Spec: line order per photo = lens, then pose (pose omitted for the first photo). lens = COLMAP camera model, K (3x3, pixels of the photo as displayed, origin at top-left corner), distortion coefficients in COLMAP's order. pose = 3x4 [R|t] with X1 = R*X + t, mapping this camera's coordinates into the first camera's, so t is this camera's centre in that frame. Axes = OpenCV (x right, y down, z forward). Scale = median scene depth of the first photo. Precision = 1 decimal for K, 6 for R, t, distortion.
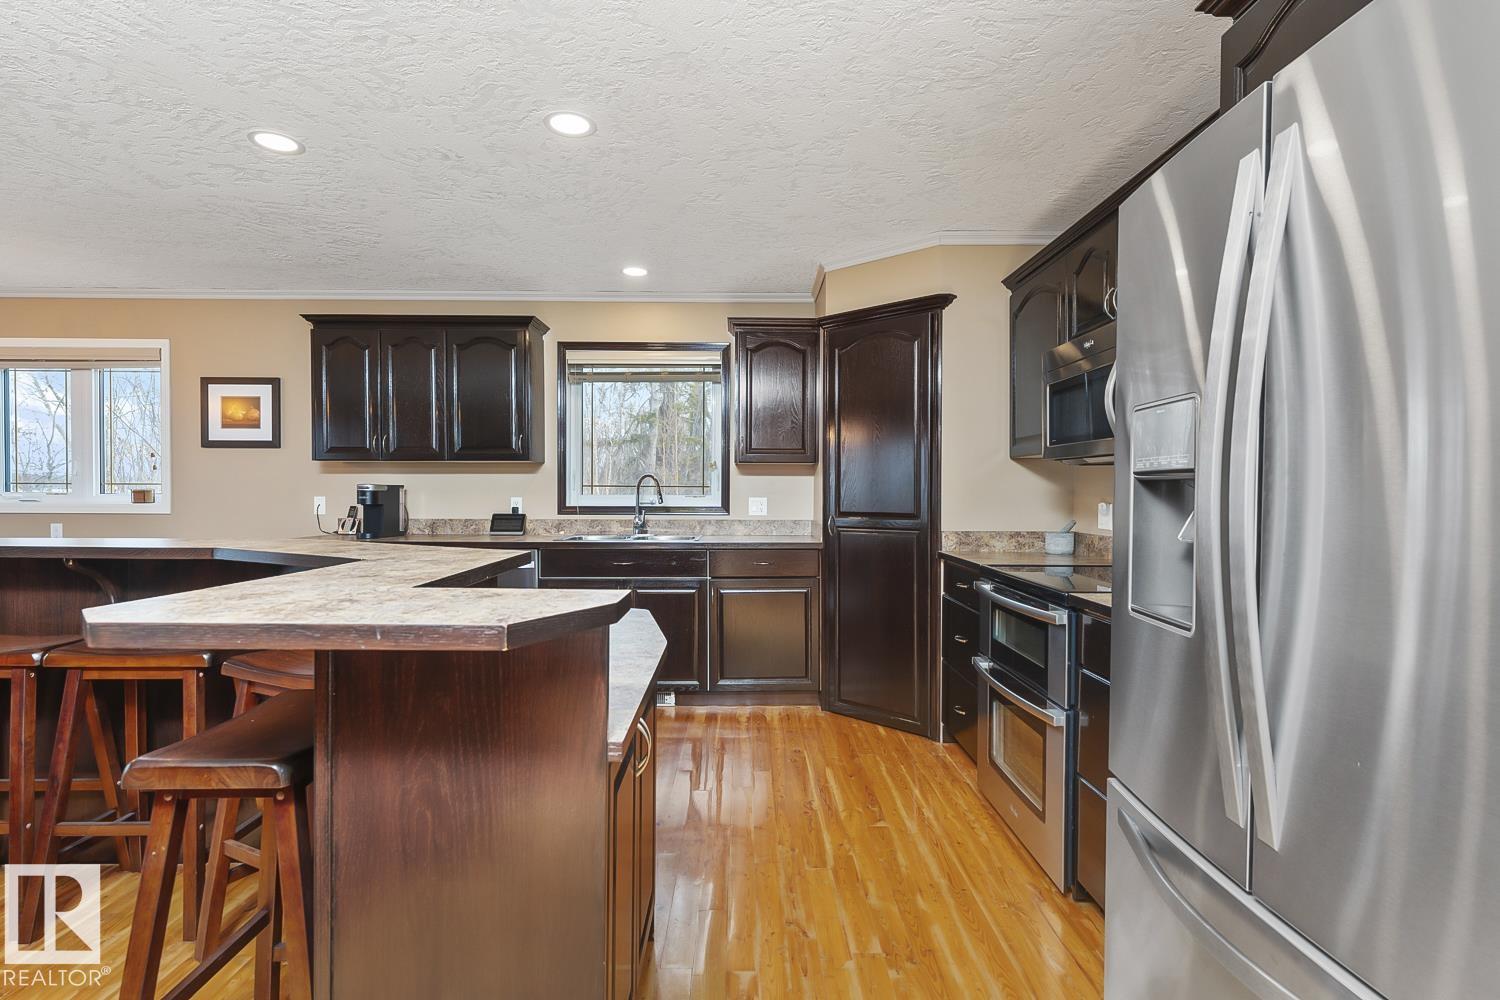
lens RADIAL K [[764.0, 0, 750.0], [0, 764.0, 500.0], [0, 0, 1]] dist [0.001978, -0.000478]
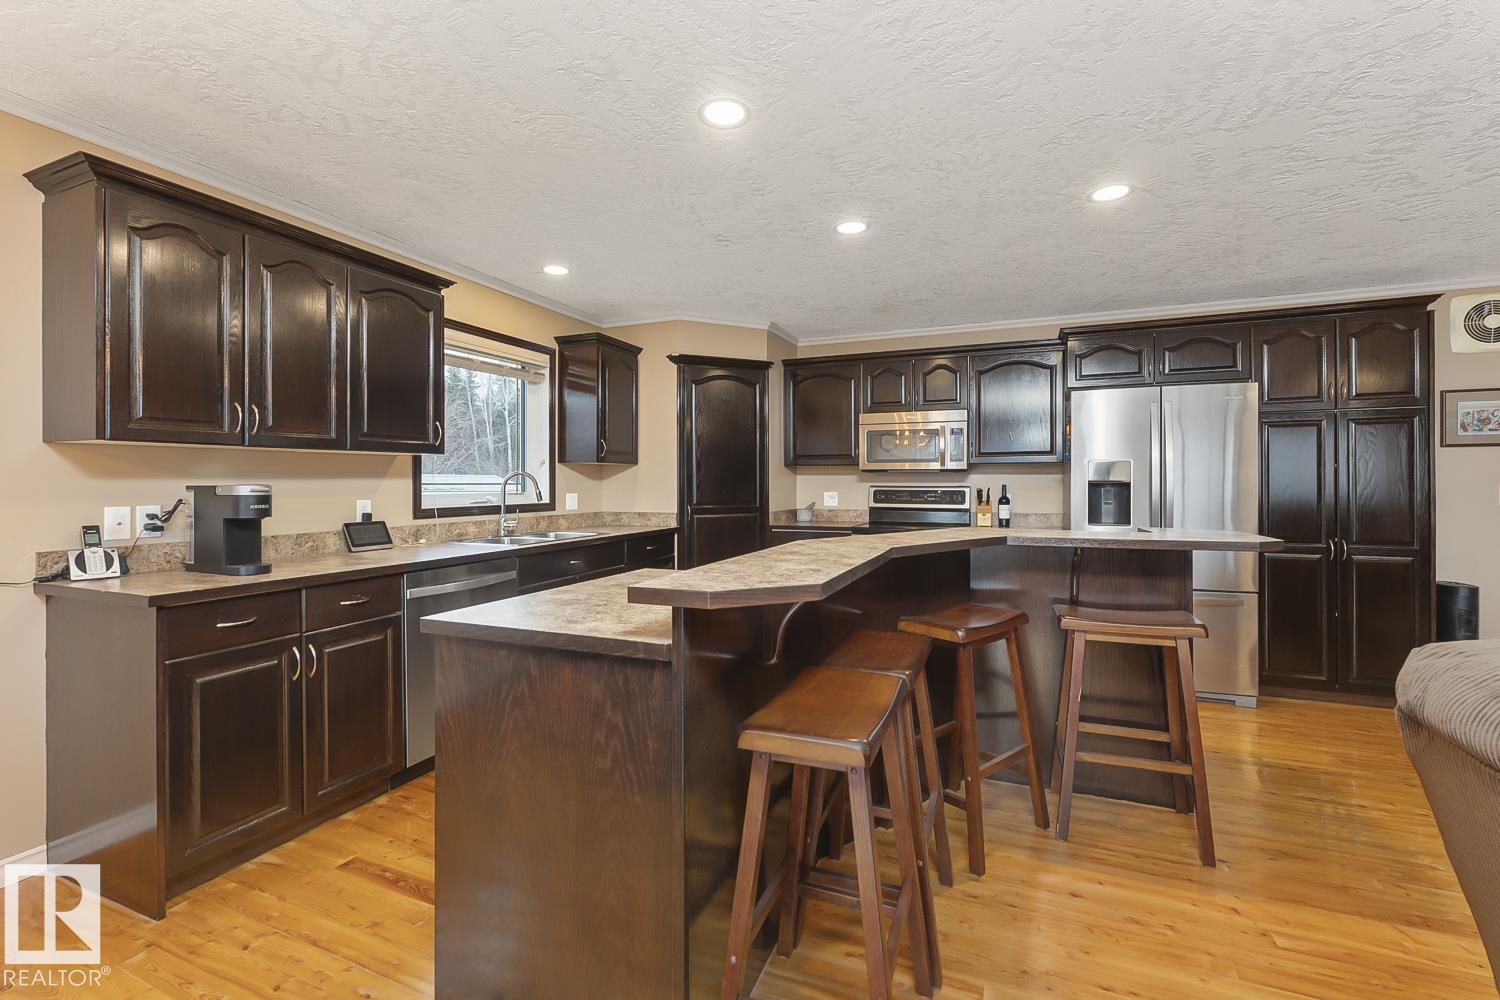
lens RADIAL K [[639.4, 0, 751.6], [0, 639.4, 478.7], [0, 0, 1]] dist [-0.003172, -0.000172]
pose [[0.390875, -0.000944, 0.920443, -0.744247], [0.022130, 0.999720, -0.008372, -0.010986], [-0.920178, 0.023641, 0.390787, 0.401601]]
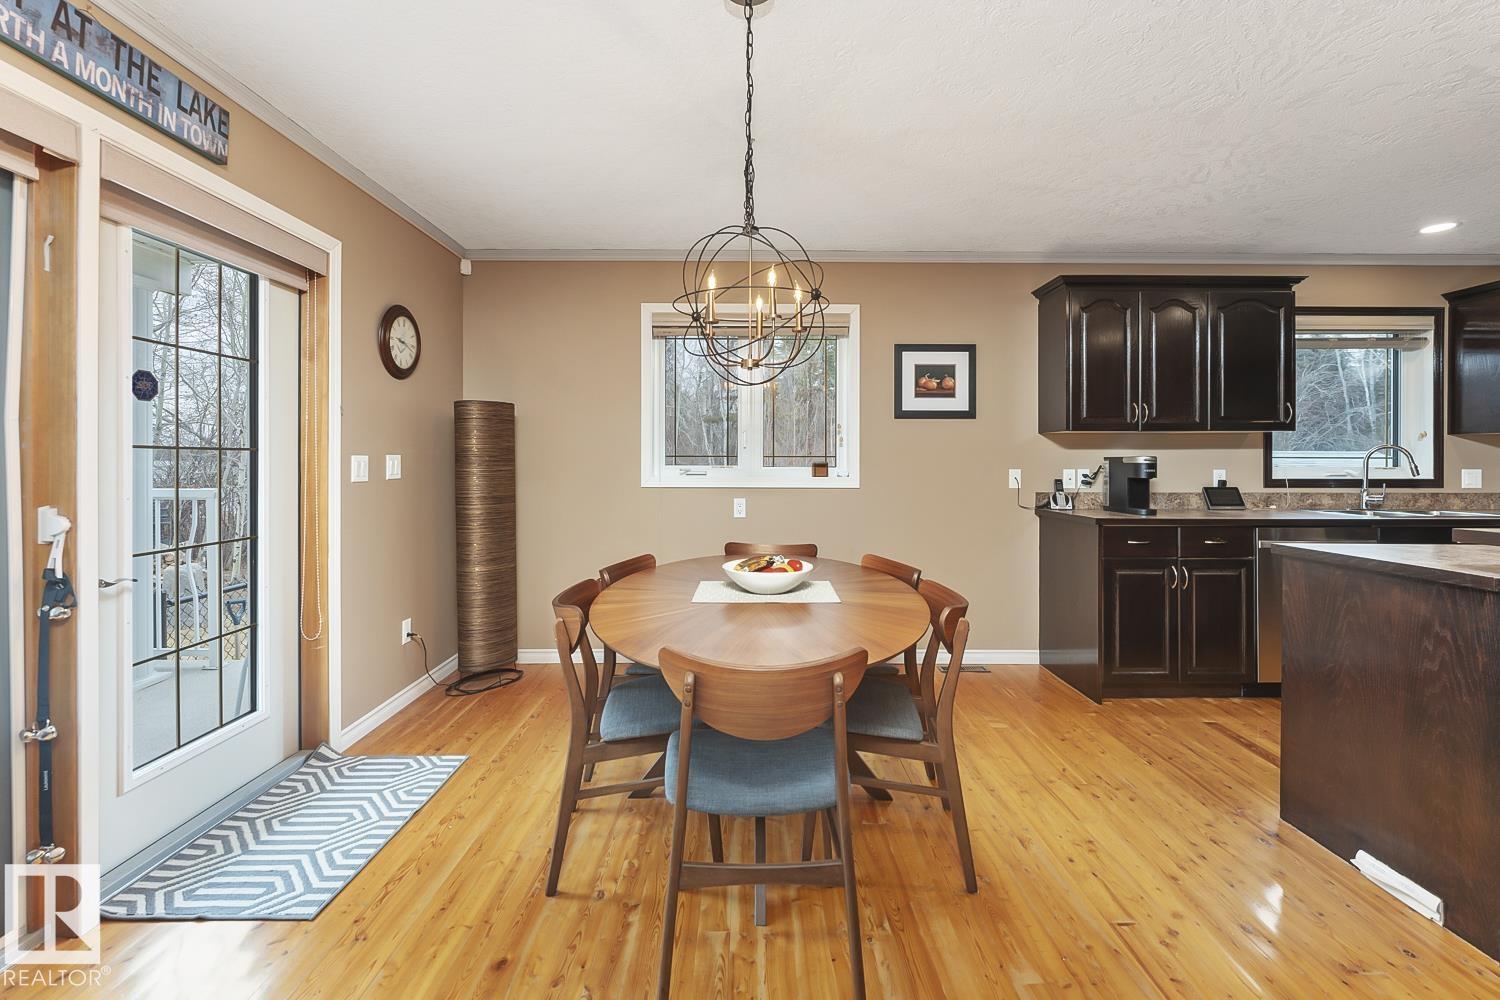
lens RADIAL K [[629.2, 0, 753.4], [0, 629.2, 460.3], [0, 0, 1]] dist [-0.006765, 0.000489]
pose [[0.999997, -0.002439, 0.000514, -0.893022], [0.002449, 0.999799, -0.019900, -0.001312], [-0.000465, 0.019901, 0.999802, 0.222335]]
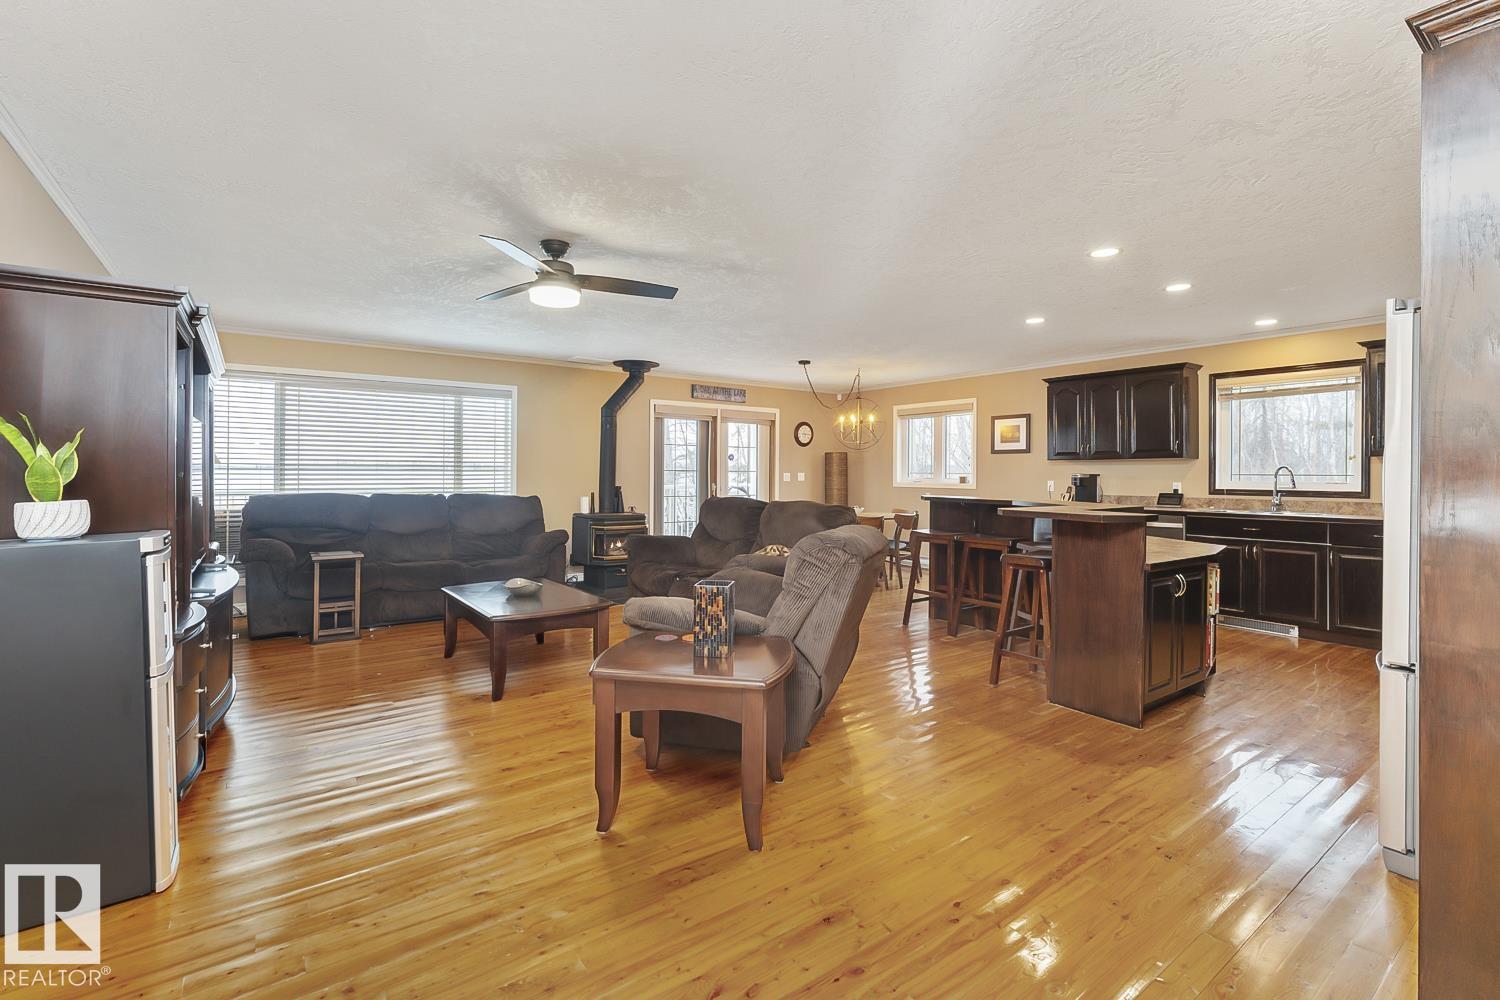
lens RADIAL K [[668.9, 0, 750.0], [0, 668.9, 475.7], [0, 0, 1]] dist [-0.000855, -0.000015]
pose [[0.586533, 0.001864, -0.809923, 0.259462], [-0.017887, 0.999783, -0.010652, 0.012240], [0.809728, 0.020735, 0.586439, -0.431945]]
